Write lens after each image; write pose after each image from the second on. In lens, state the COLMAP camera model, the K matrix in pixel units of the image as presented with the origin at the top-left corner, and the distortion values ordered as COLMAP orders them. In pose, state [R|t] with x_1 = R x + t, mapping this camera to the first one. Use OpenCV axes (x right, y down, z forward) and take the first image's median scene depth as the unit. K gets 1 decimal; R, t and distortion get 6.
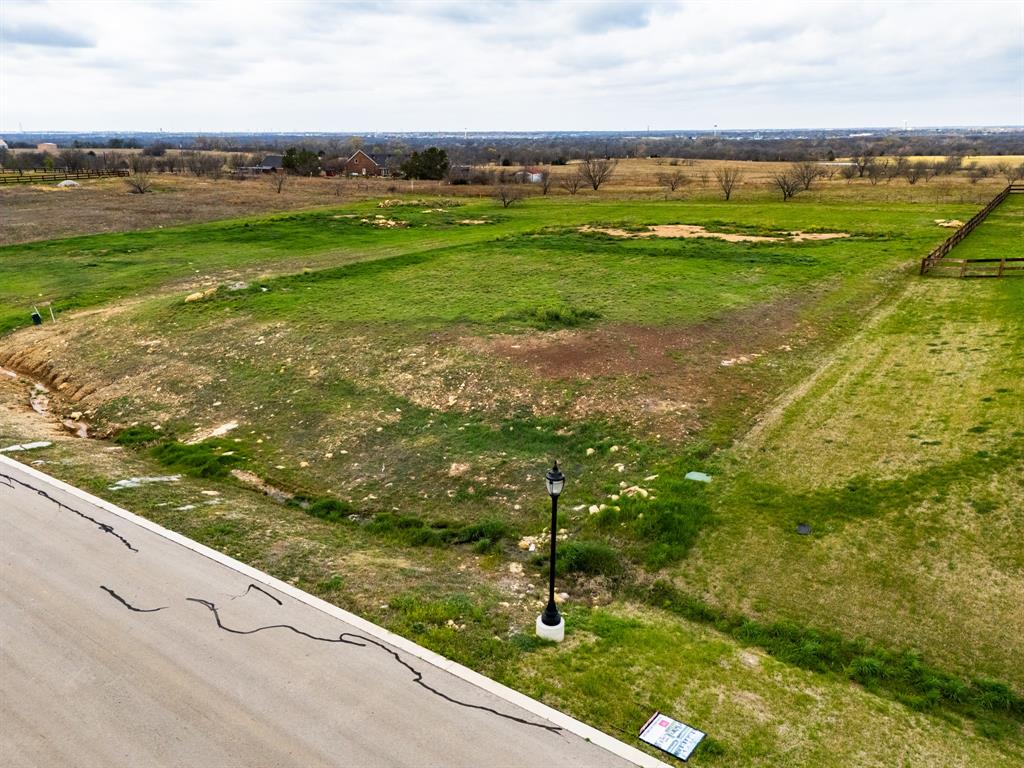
lens RADIAL K [[748.5, 0, 512.0], [0, 748.5, 384.0], [0, 0, 1]] dist [0.090660, -0.095736]
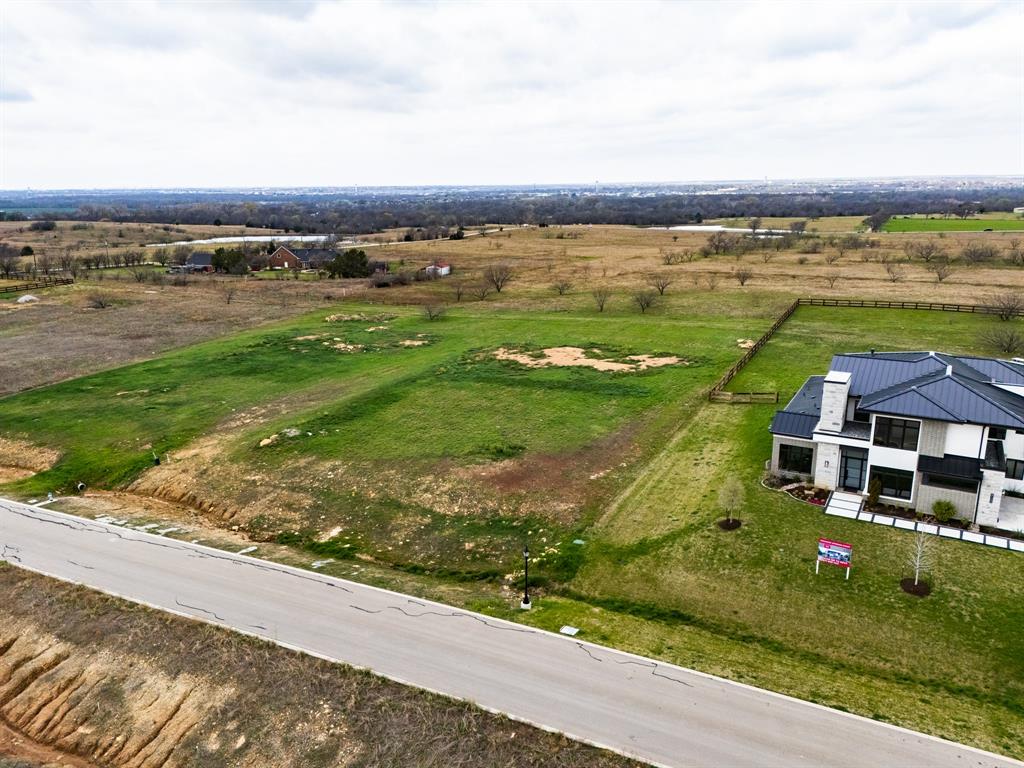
lens RADIAL K [[748.5, 0, 512.0], [0, 748.5, 384.0], [0, 0, 1]] dist [0.090660, -0.095736]
pose [[0.990165, -0.044426, 0.132661, -0.180281], [0.052842, 0.996762, -0.060609, -0.175270], [-0.129539, 0.067023, 0.989307, -0.972102]]
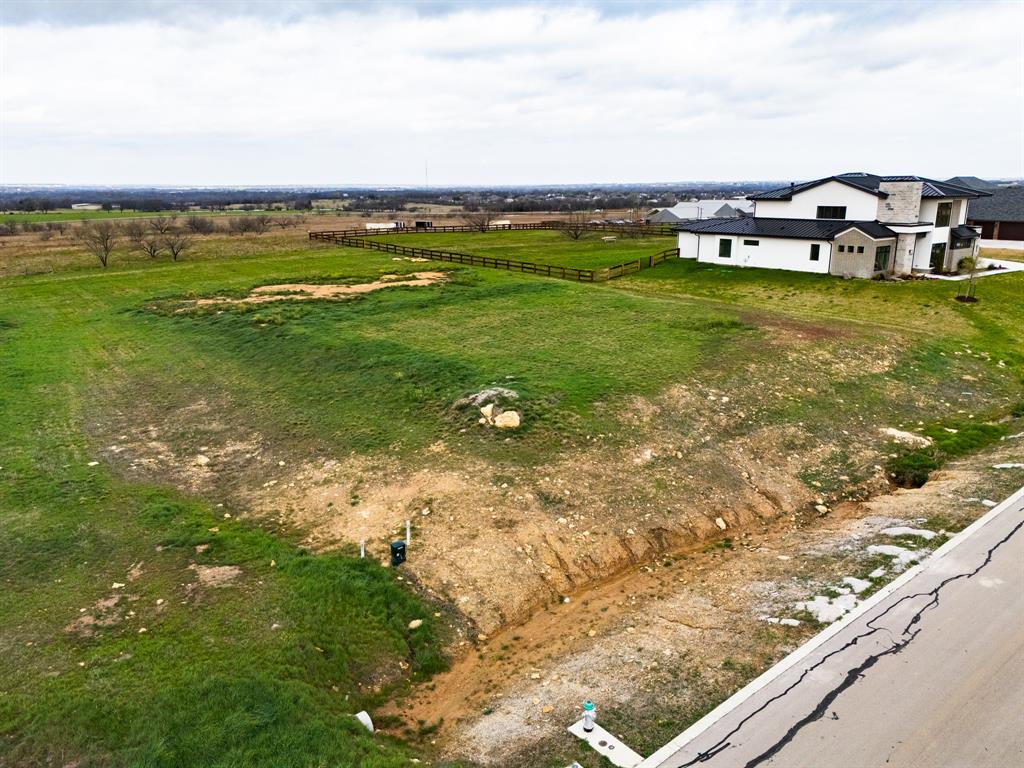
lens RADIAL K [[748.5, 0, 512.0], [0, 748.5, 384.0], [0, 0, 1]] dist [0.090660, -0.095736]
pose [[0.273352, -0.245276, 0.930117, -1.696316], [0.309468, 0.937961, 0.156395, -0.403179], [-0.910773, 0.245091, 0.332299, 1.161494]]
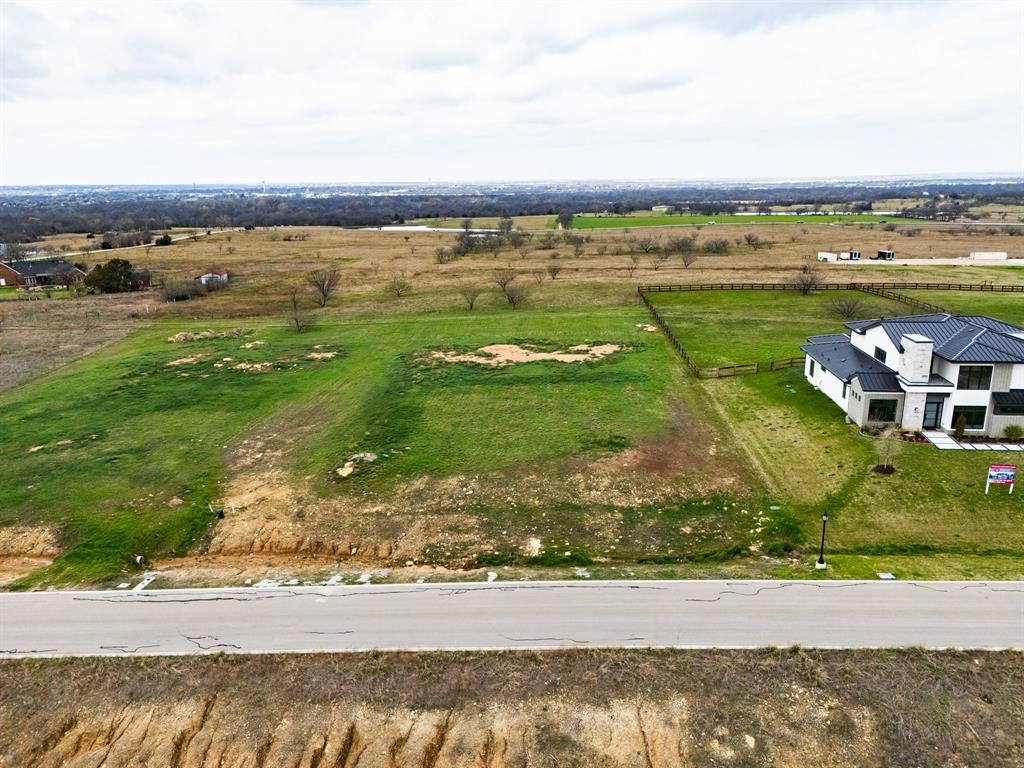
lens RADIAL K [[748.5, 0, 512.0], [0, 748.5, 384.0], [0, 0, 1]] dist [0.090660, -0.095736]
pose [[0.845695, -0.147115, 0.512988, -1.328555], [0.179541, 0.983652, -0.013891, -0.310786], [-0.502558, 0.103850, 0.858283, -0.579624]]
